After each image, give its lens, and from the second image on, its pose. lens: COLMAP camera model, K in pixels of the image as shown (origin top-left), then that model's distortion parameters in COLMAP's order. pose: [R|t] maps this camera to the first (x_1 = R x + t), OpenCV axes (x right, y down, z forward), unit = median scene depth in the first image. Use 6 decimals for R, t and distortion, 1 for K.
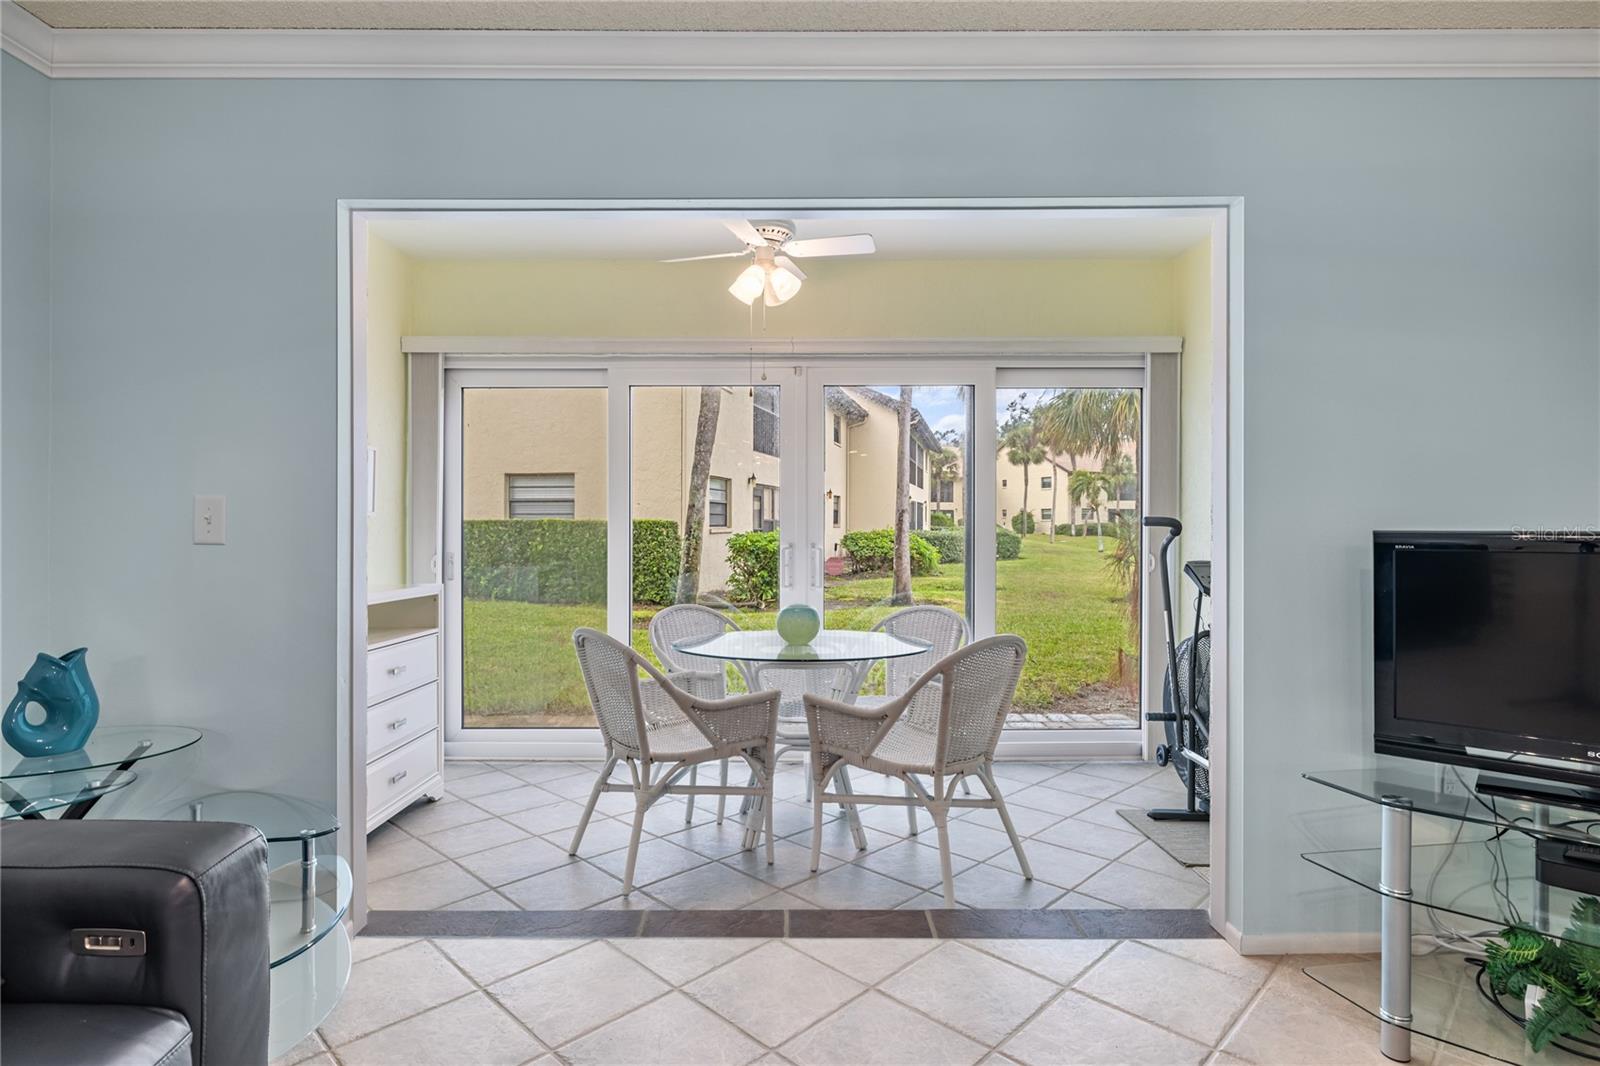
lens RADIAL K [[824.7, 0, 782.8], [0, 824.7, 524.9], [0, 0, 1]] dist [-0.006472, 0.001069]
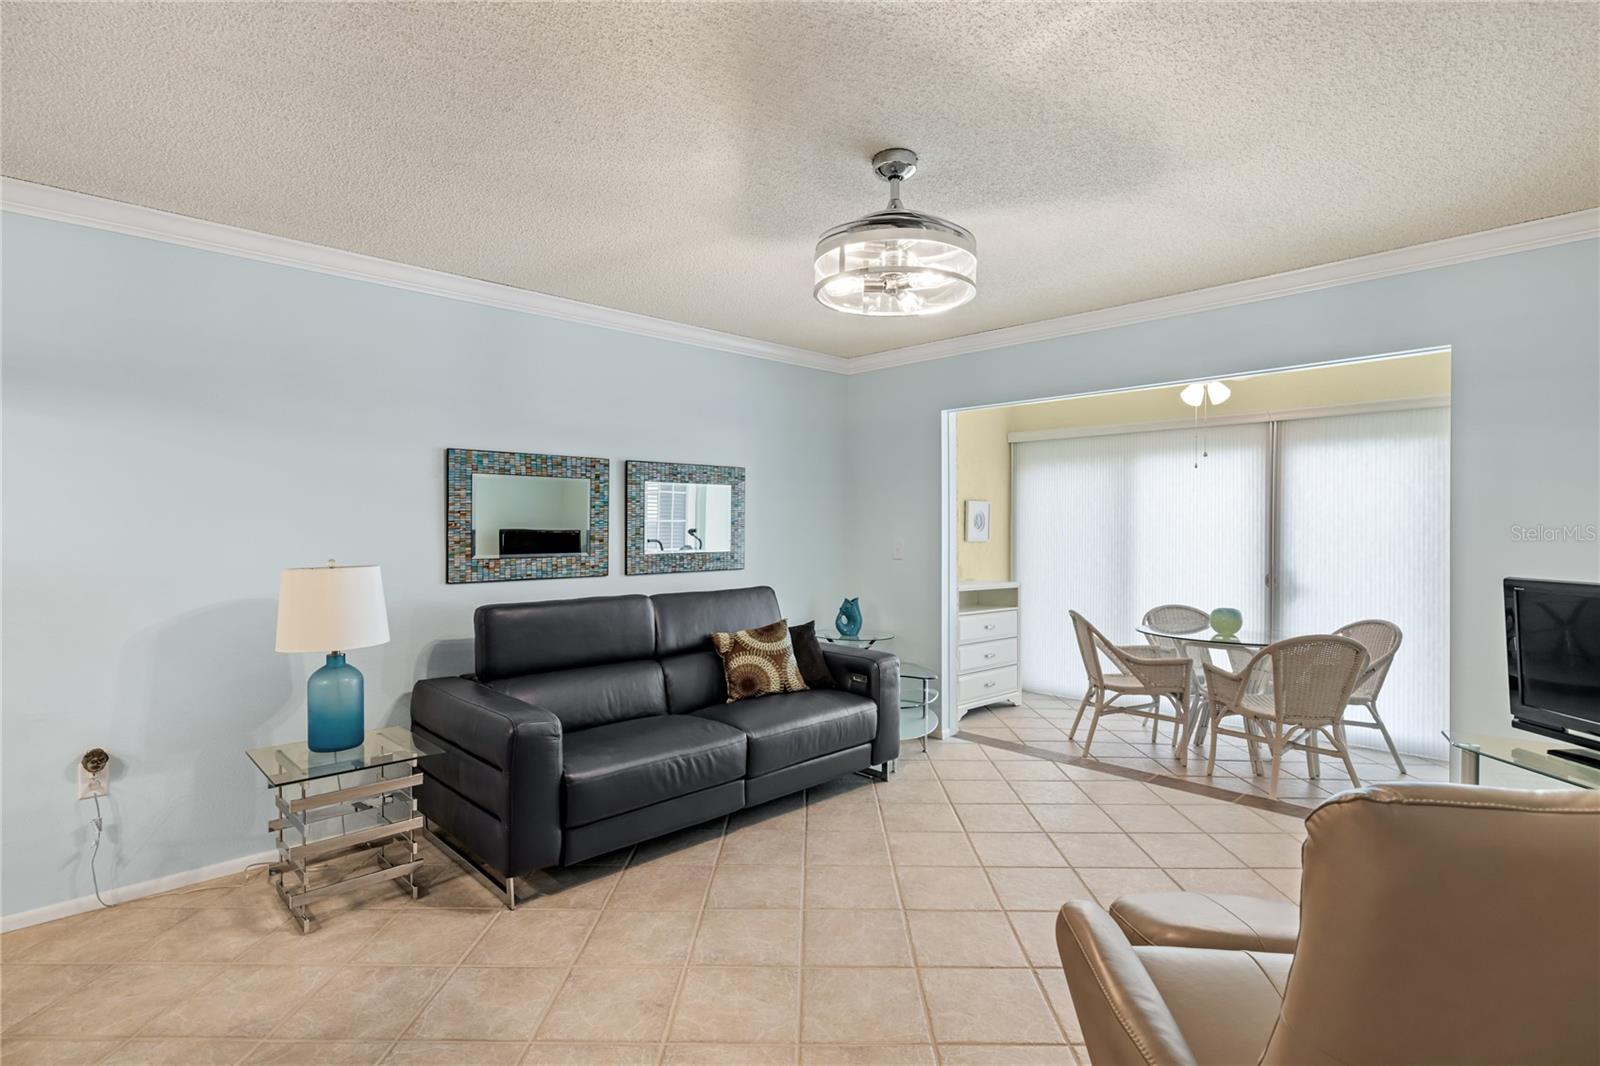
lens RADIAL K [[779.2, 0, 809.4], [0, 779.2, 529.1], [0, 0, 1]] dist [0.004780, 0.002121]
pose [[0.704115, 0.004045, -0.710074, 0.451225], [-0.002248, 0.999991, 0.003468, -0.044853], [0.710082, -0.000846, 0.704118, -0.484316]]
